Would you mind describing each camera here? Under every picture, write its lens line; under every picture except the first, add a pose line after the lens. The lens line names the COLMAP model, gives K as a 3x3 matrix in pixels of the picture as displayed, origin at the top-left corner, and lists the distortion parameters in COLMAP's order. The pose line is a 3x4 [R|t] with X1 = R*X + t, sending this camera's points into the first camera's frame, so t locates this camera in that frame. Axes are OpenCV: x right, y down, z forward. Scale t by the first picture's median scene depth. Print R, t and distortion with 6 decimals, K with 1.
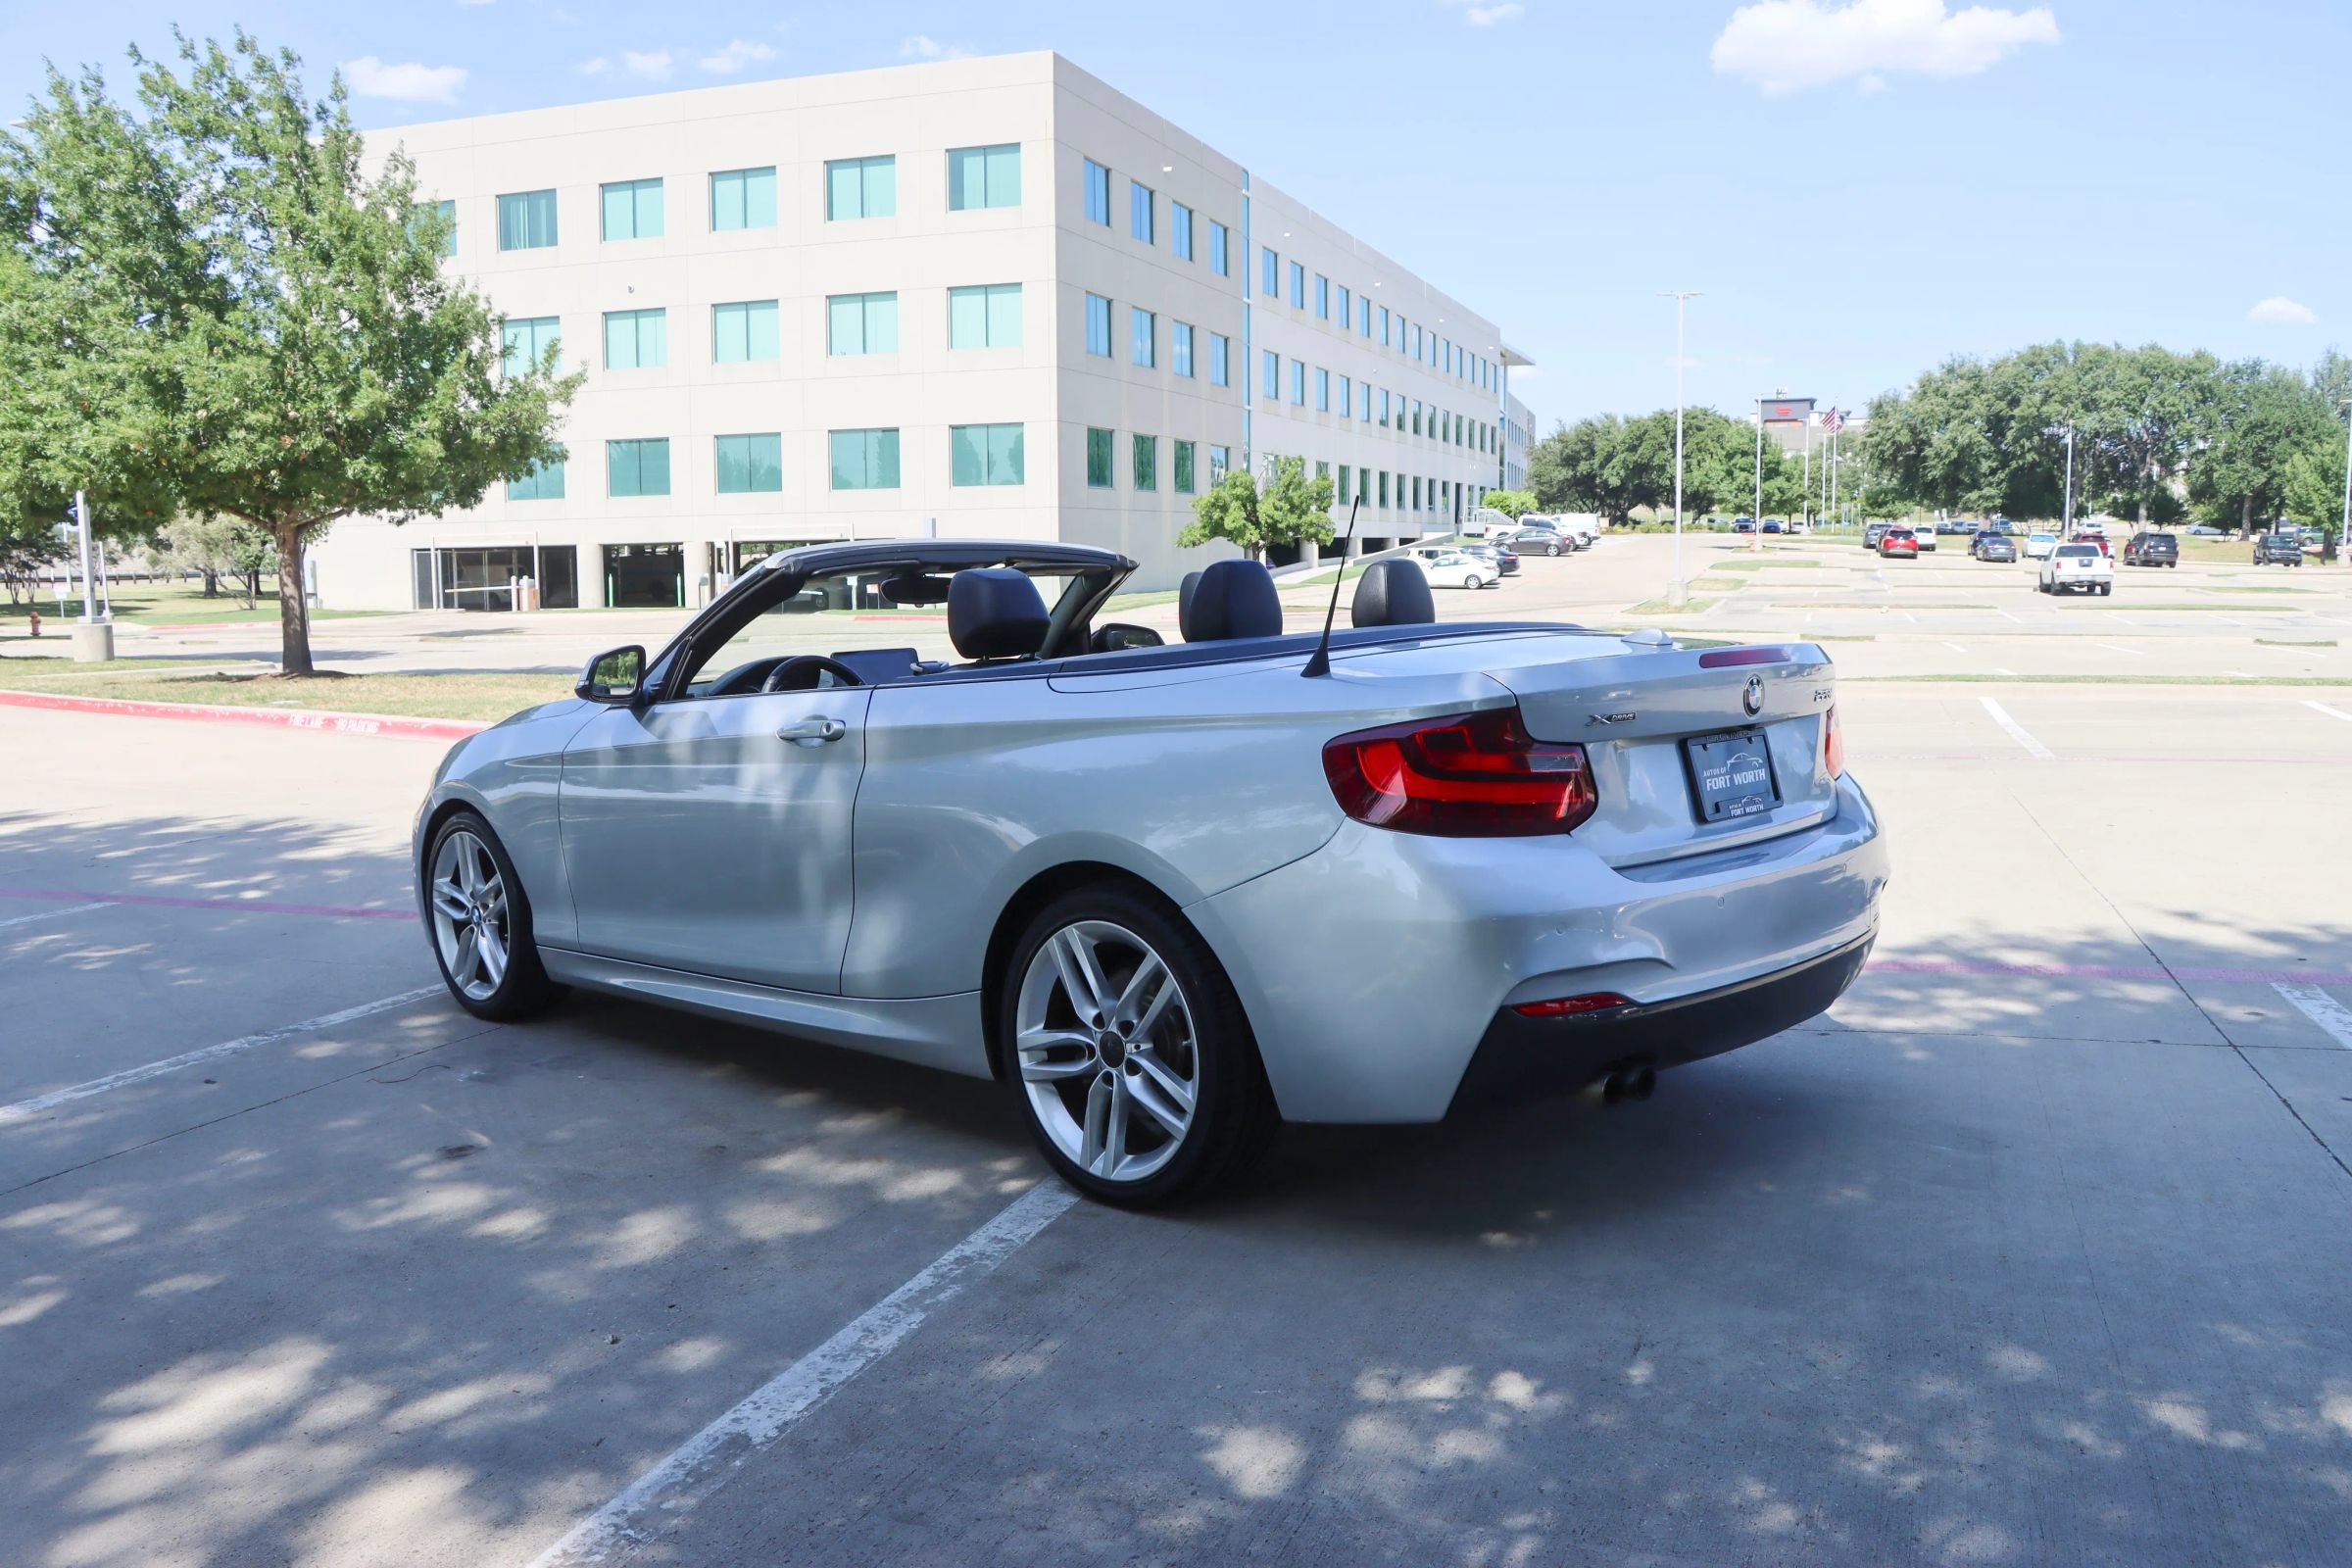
lens RADIAL K [[1934.4, 0, 1167.5], [0, 1934.4, 815.4], [0, 0, 1]] dist [-0.148052, 0.110589]
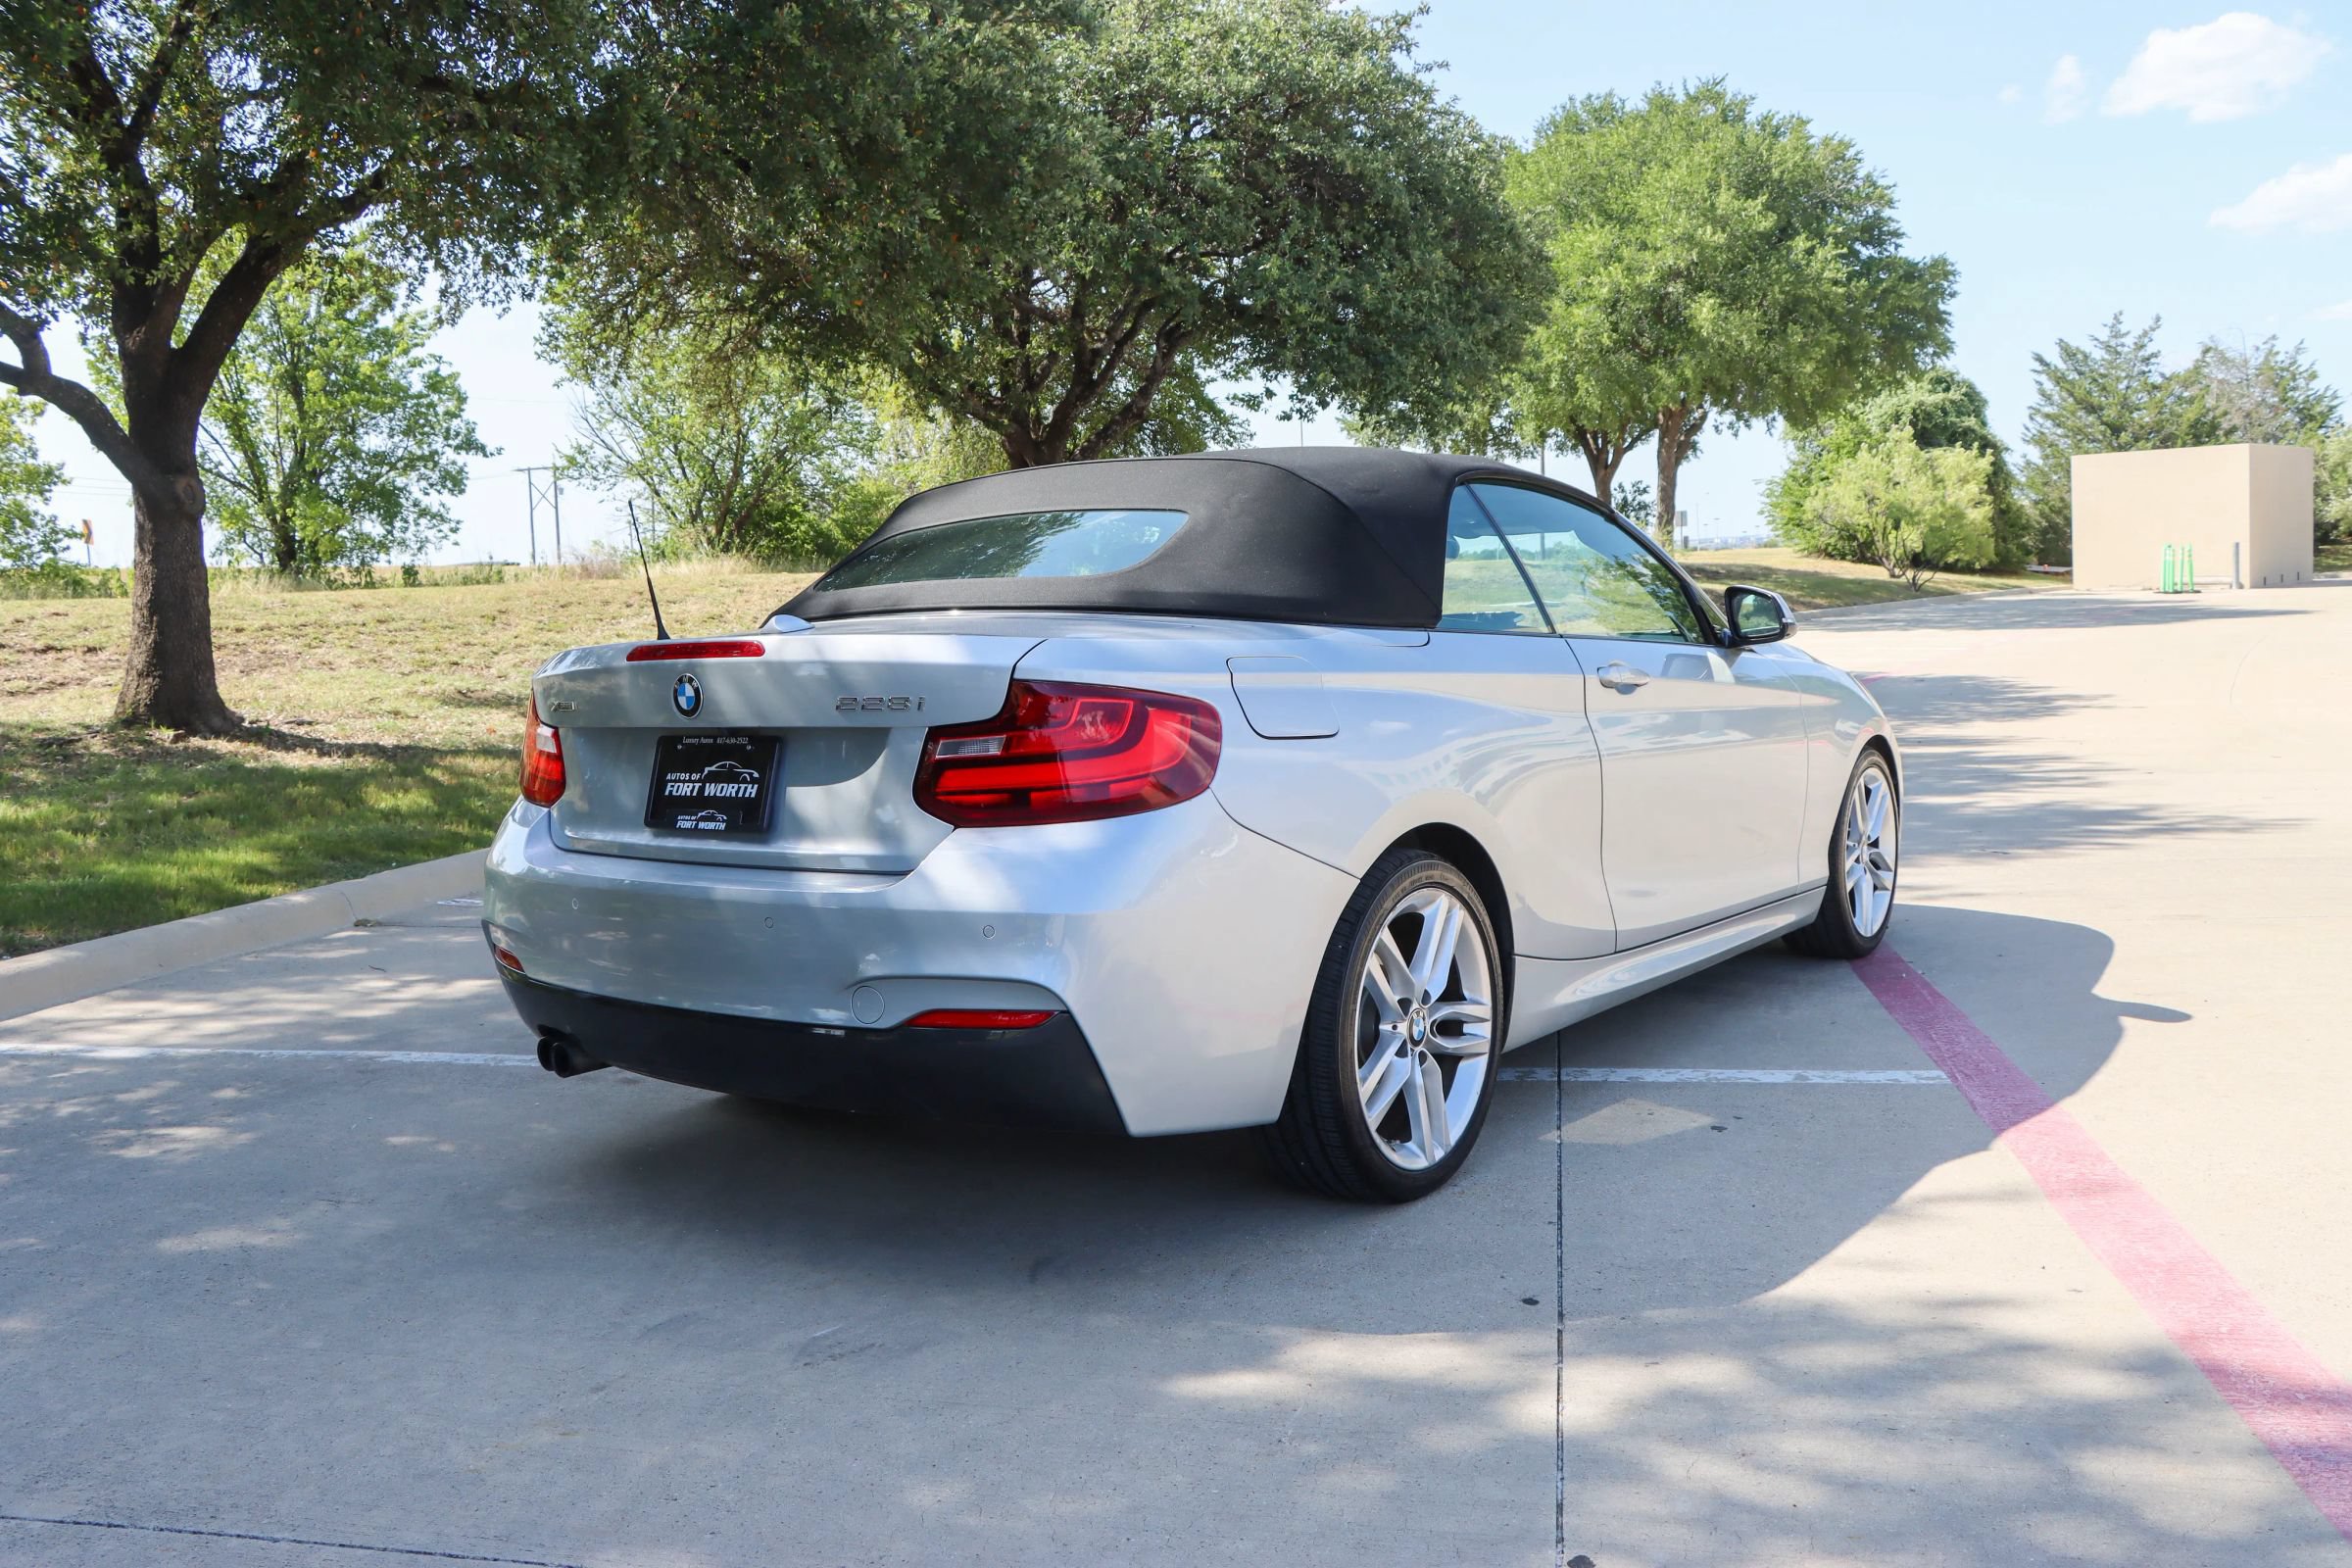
lens RADIAL K [[1934.4, 0, 1181.8], [0, 1934.4, 788.6], [0, 0, 1]] dist [-0.148052, 0.110589]
pose [[0.153848, 0.113114, -0.981599, 0.111139], [-0.084500, 0.991293, 0.100987, -0.011730], [0.984475, 0.067409, 0.162067, 0.099352]]
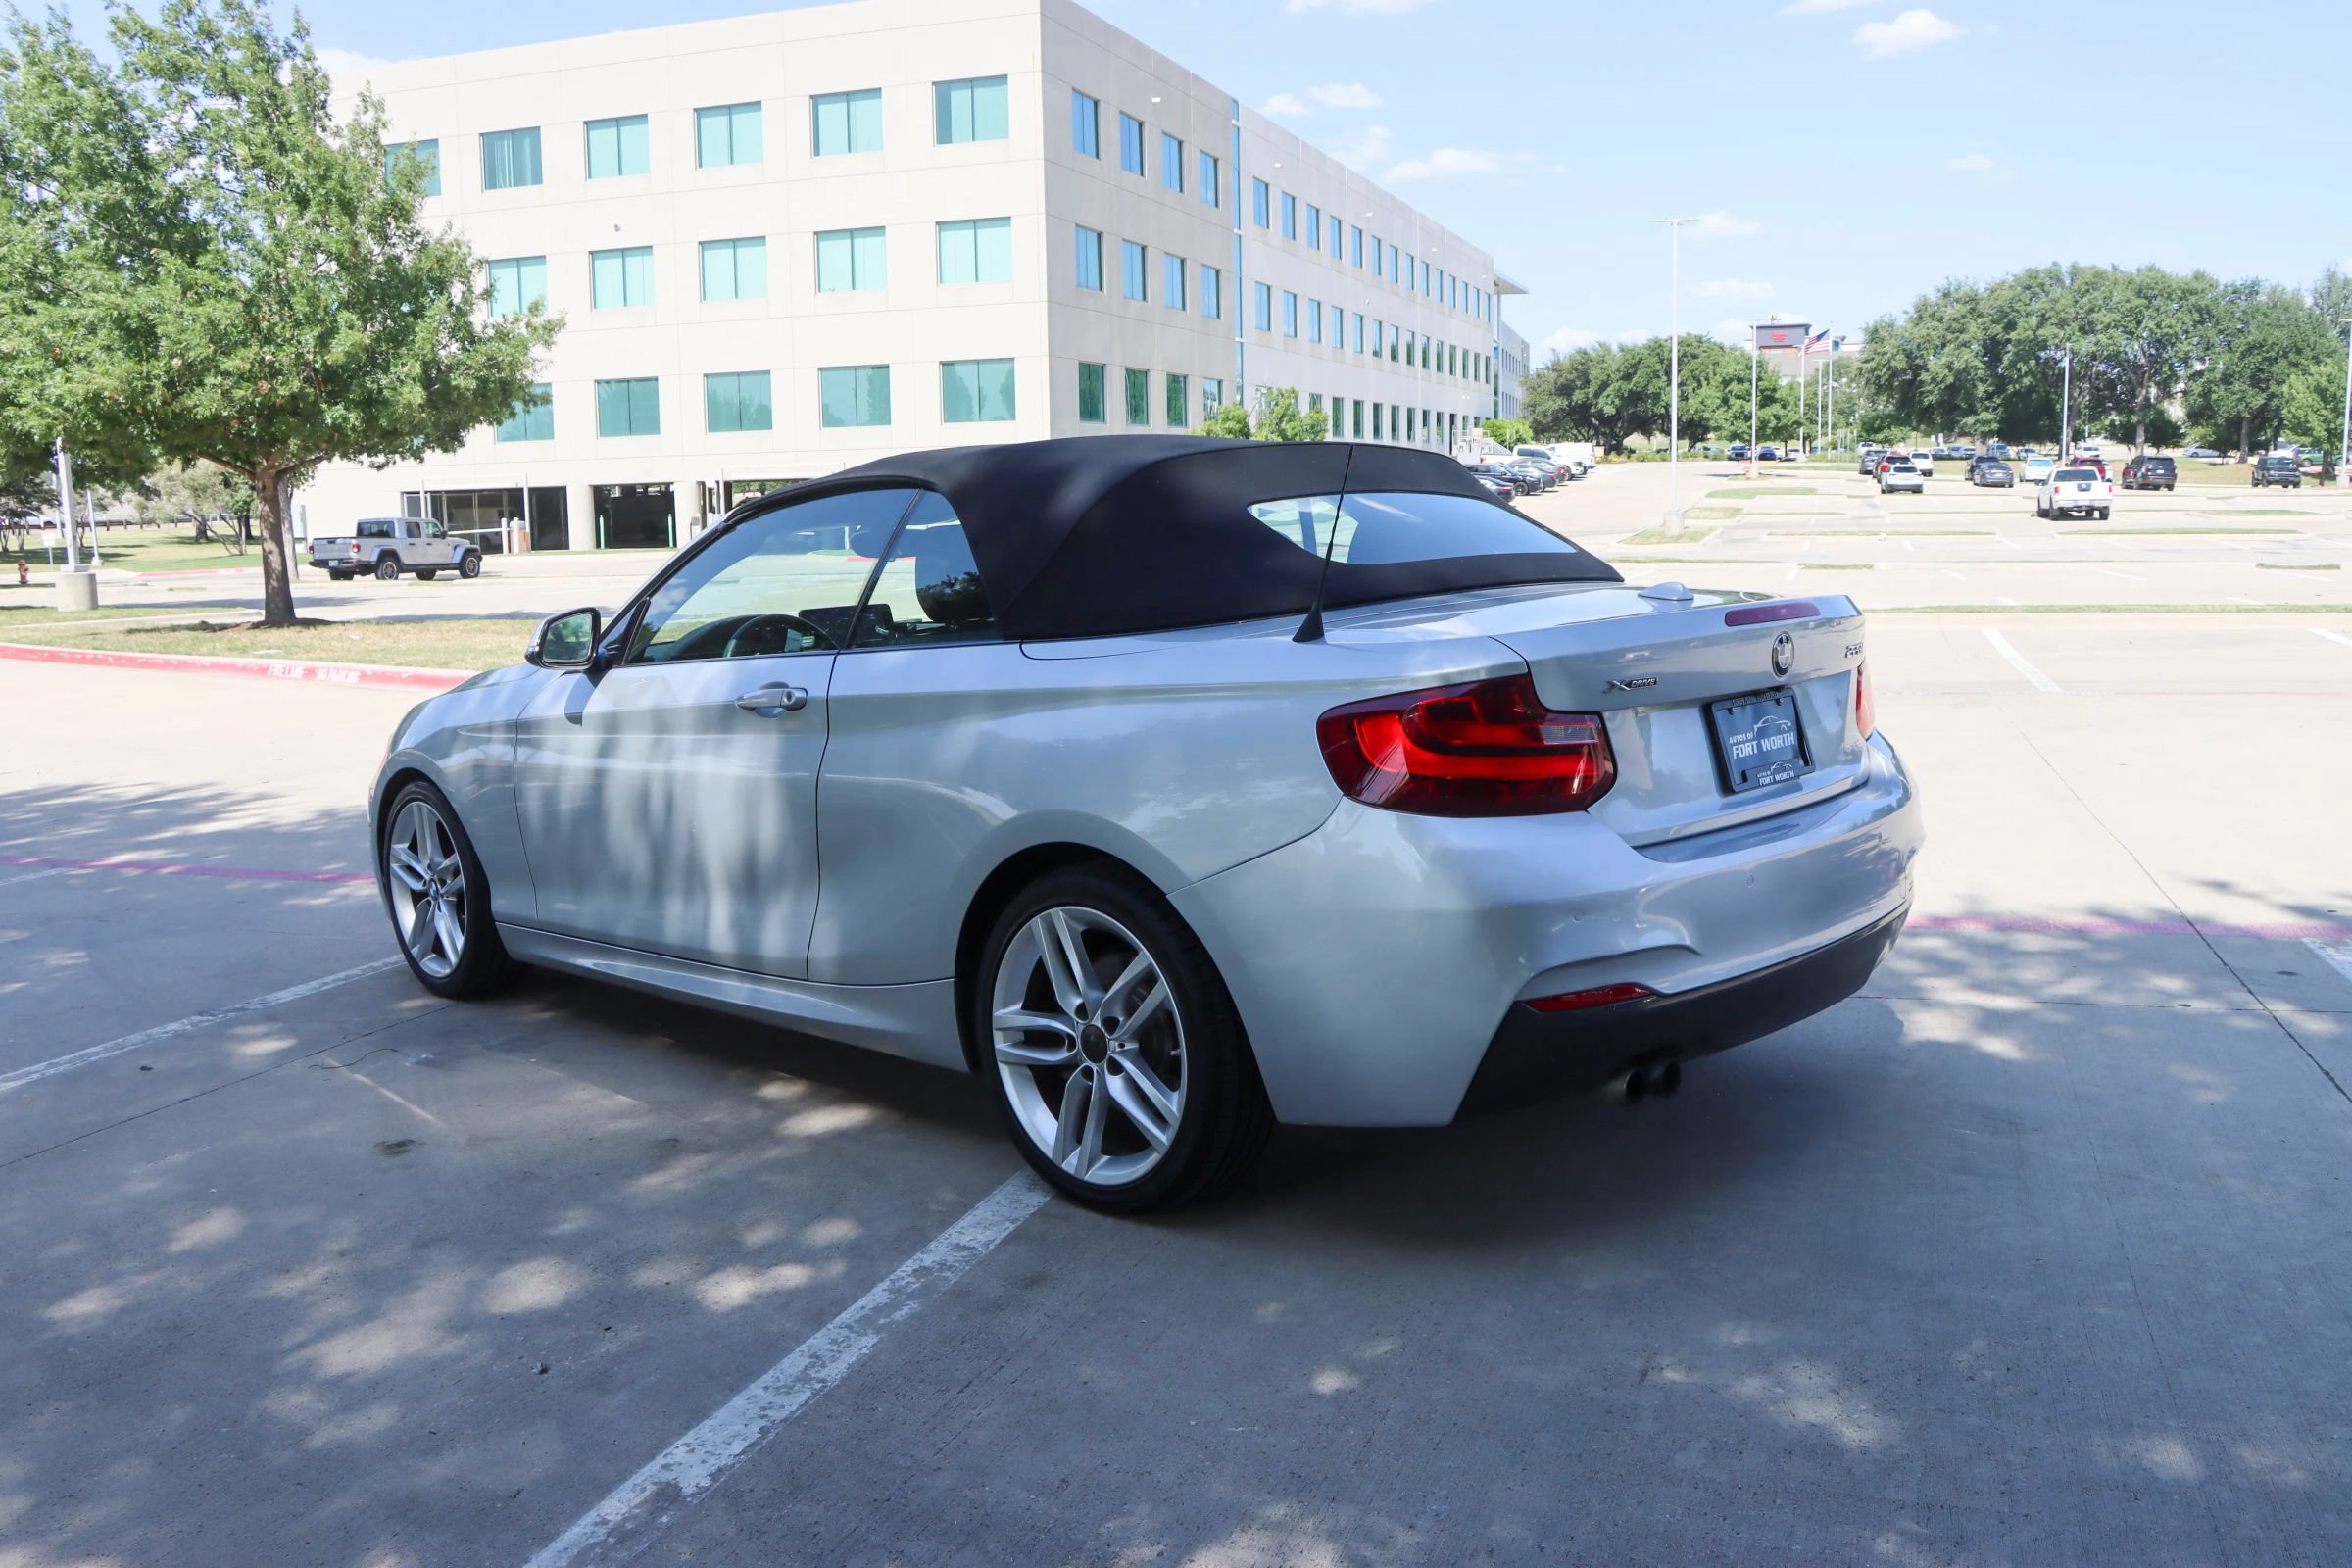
lens RADIAL K [[1934.4, 0, 1169.0], [0, 1934.4, 782.1], [0, 0, 1]] dist [-0.148052, 0.110589]
pose [[0.999927, -0.011880, 0.002089, 0.000602], [0.011842, 0.999781, 0.017266, -0.001722], [-0.002294, -0.017240, 0.999849, 0.006289]]
